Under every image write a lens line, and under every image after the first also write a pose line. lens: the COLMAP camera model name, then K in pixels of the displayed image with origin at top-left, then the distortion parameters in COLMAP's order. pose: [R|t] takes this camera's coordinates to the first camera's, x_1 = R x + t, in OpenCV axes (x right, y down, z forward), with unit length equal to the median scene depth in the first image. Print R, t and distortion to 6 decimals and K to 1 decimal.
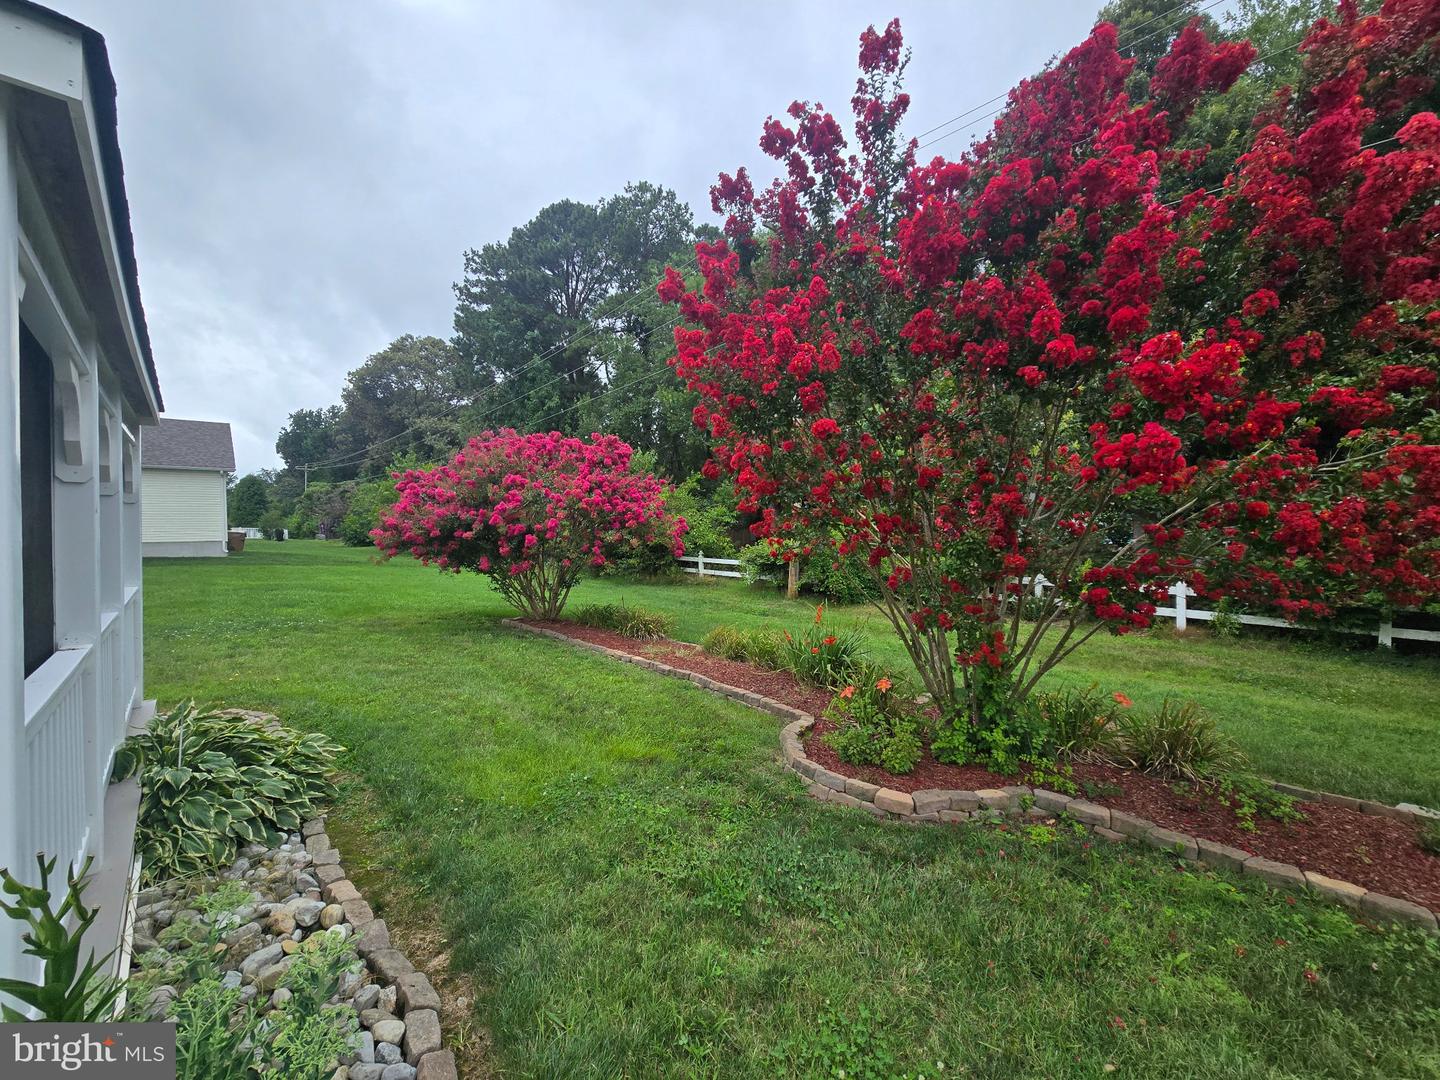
lens RADIAL K [[586.8, 0, 715.3], [0, 586.8, 532.8], [0, 0, 1]] dist [0.003648, 0.000314]
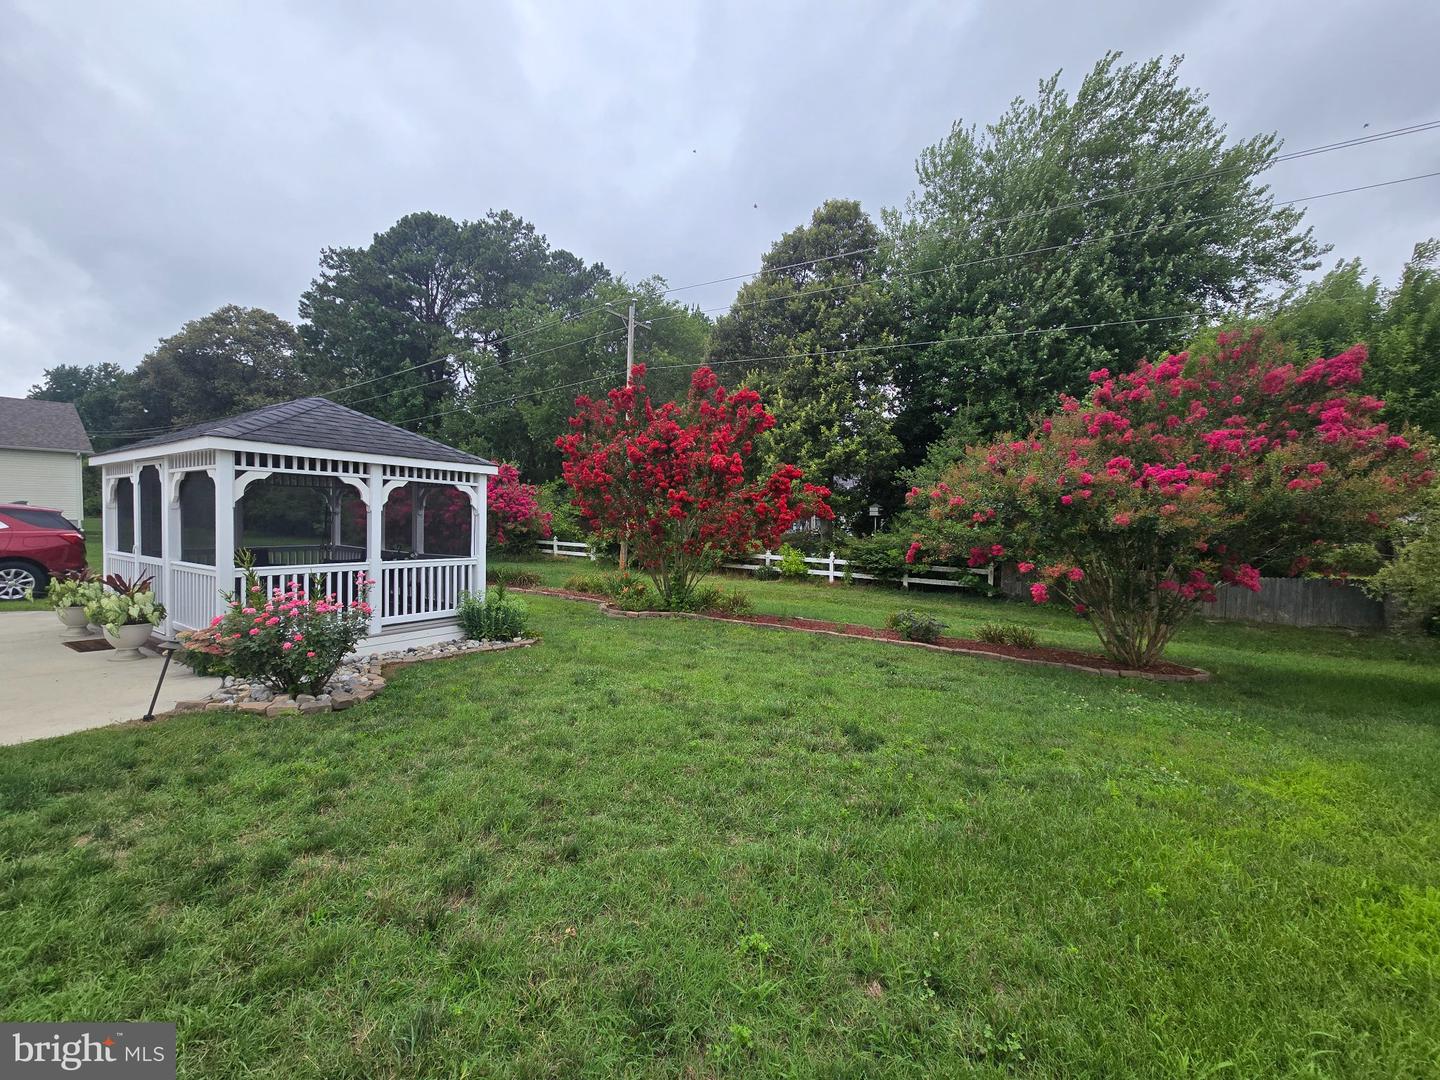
lens RADIAL K [[586.8, 0, 728.3], [0, 586.8, 536.0], [0, 0, 1]] dist [0.003648, 0.000314]
pose [[0.961856, 0.015588, 0.273113, -0.007529], [-0.022285, 0.999522, 0.021434, -0.004454], [-0.272648, -0.026702, 0.961743, -0.232274]]
